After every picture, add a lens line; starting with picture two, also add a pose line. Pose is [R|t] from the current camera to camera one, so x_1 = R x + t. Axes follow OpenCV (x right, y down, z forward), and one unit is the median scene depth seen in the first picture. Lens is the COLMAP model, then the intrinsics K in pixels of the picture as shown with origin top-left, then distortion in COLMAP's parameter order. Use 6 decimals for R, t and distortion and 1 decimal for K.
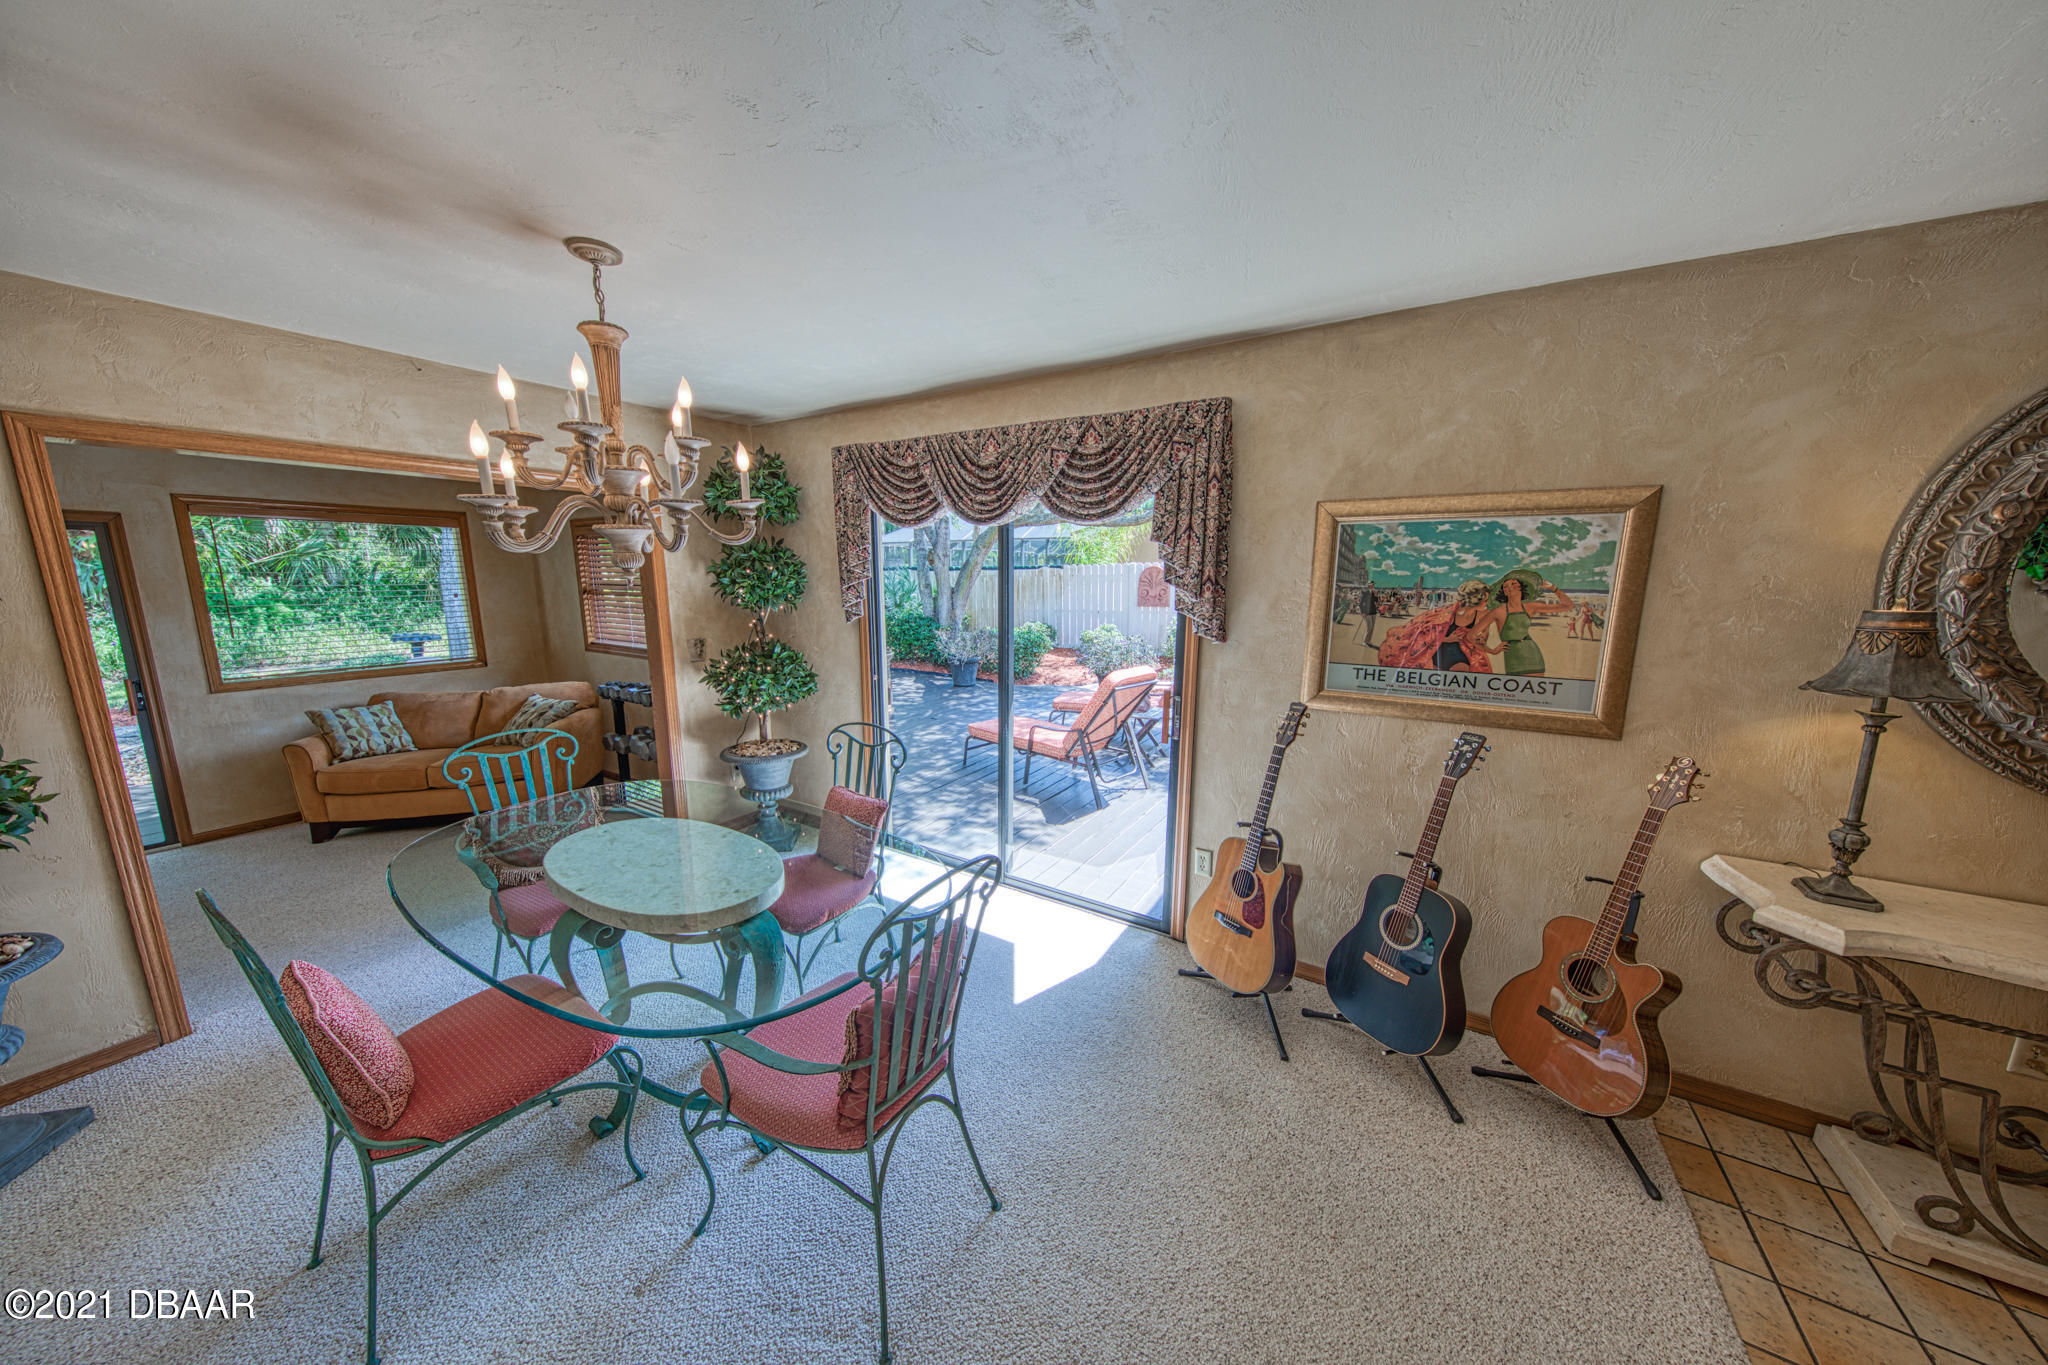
lens RADIAL K [[646.7, 0, 1026.6], [0, 646.7, 685.5], [0, 0, 1]] dist [0.002761, -0.000005]
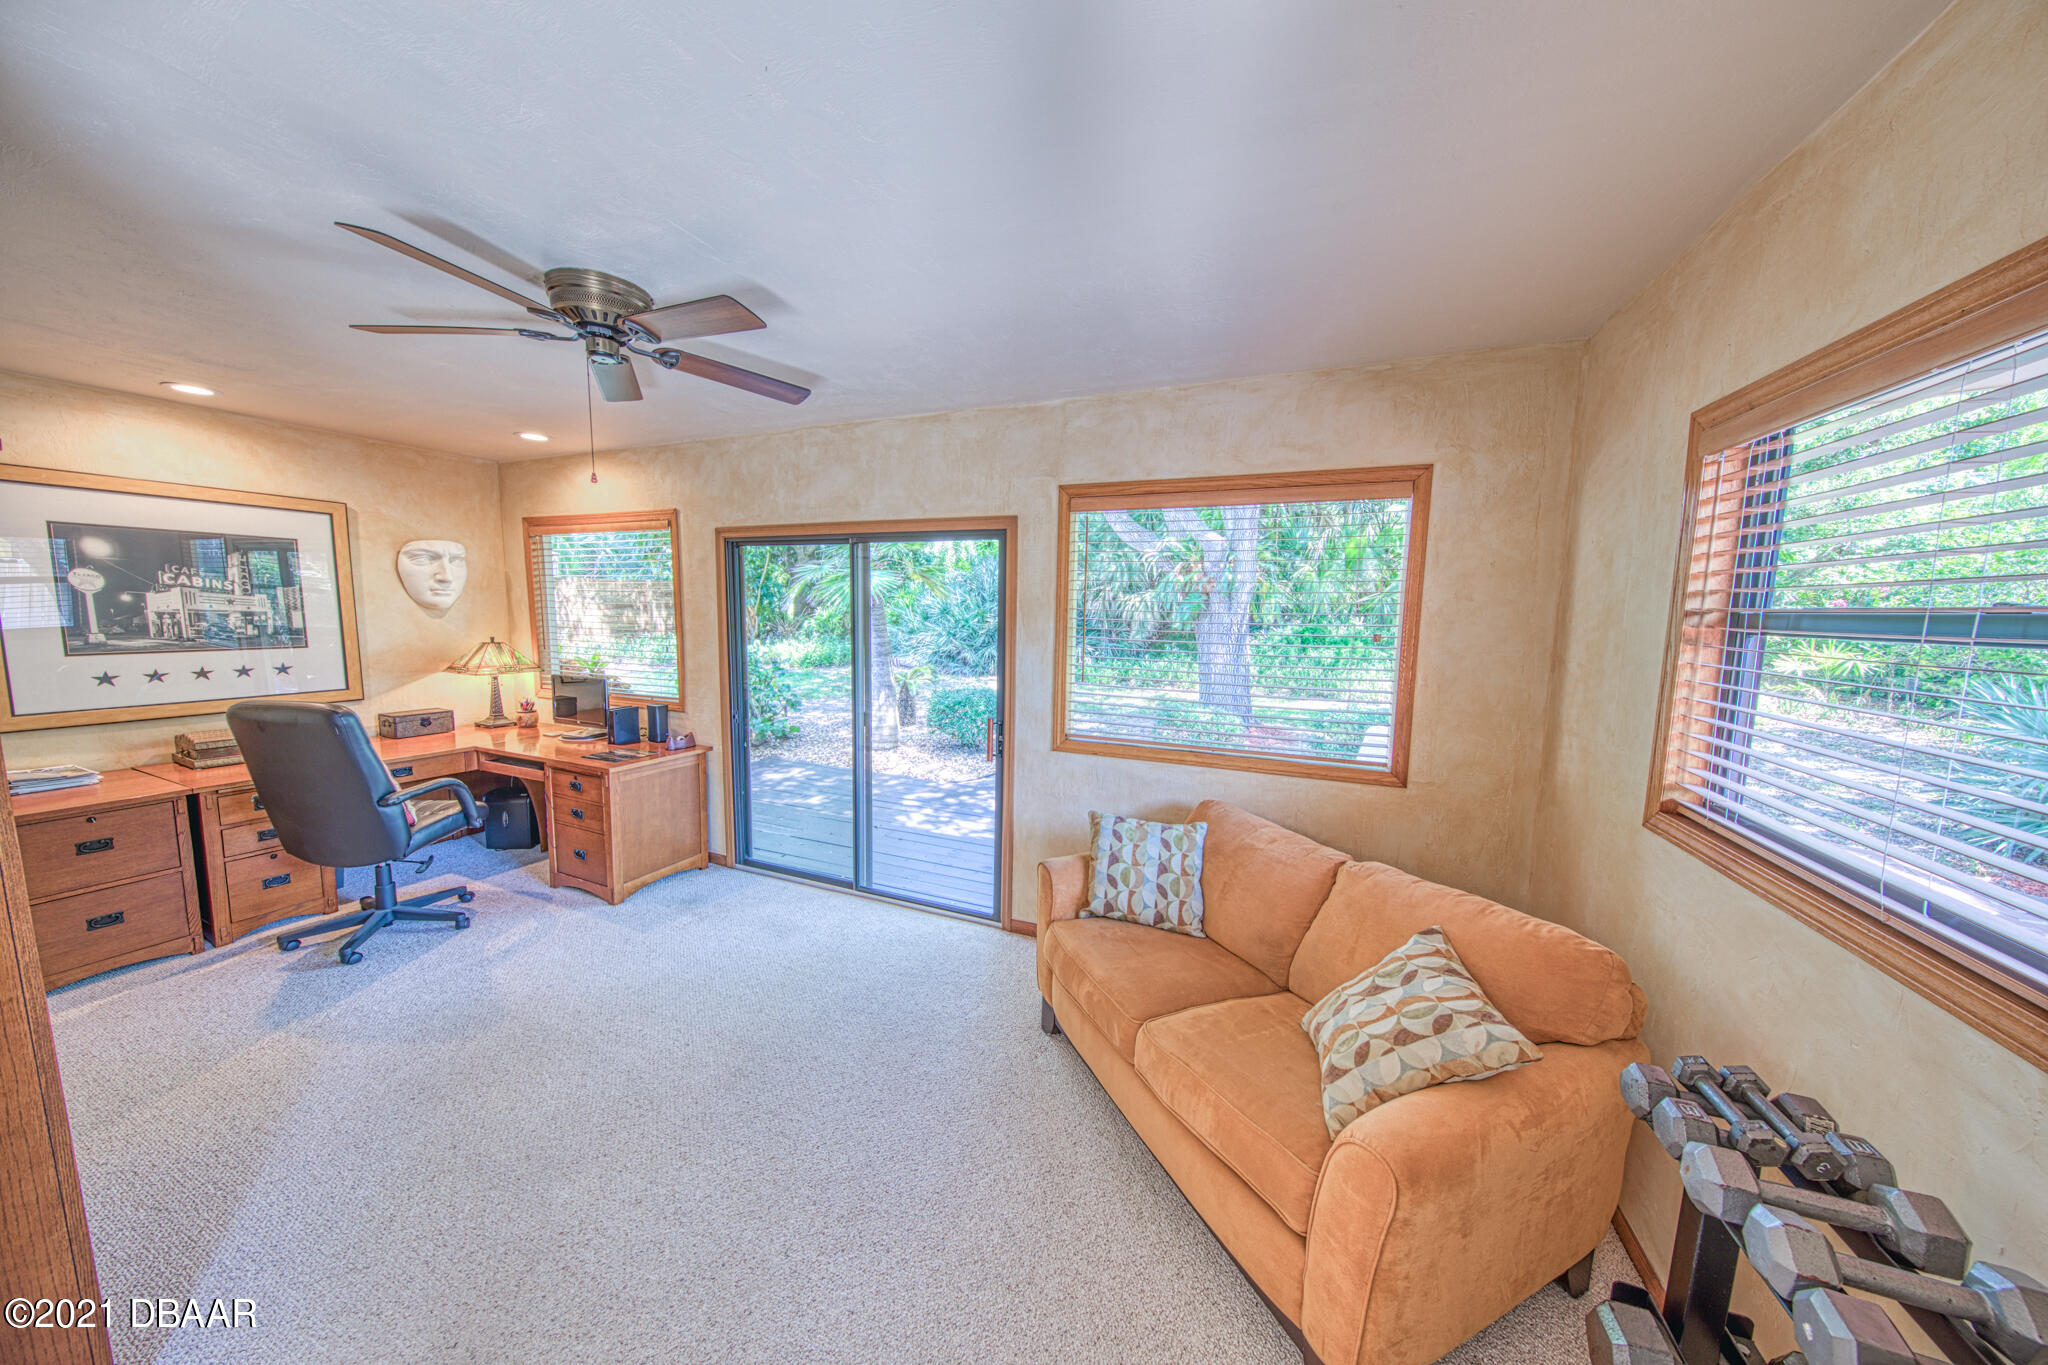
lens RADIAL K [[646.7, 0, 1015.2], [0, 646.7, 676.1], [0, 0, 1]] dist [0.002761, -0.000005]
pose [[0.138499, 0.111871, -0.984024, -0.508669], [-0.181698, 0.979605, 0.085795, -0.120598], [0.973552, 0.166912, 0.156001, 0.778003]]
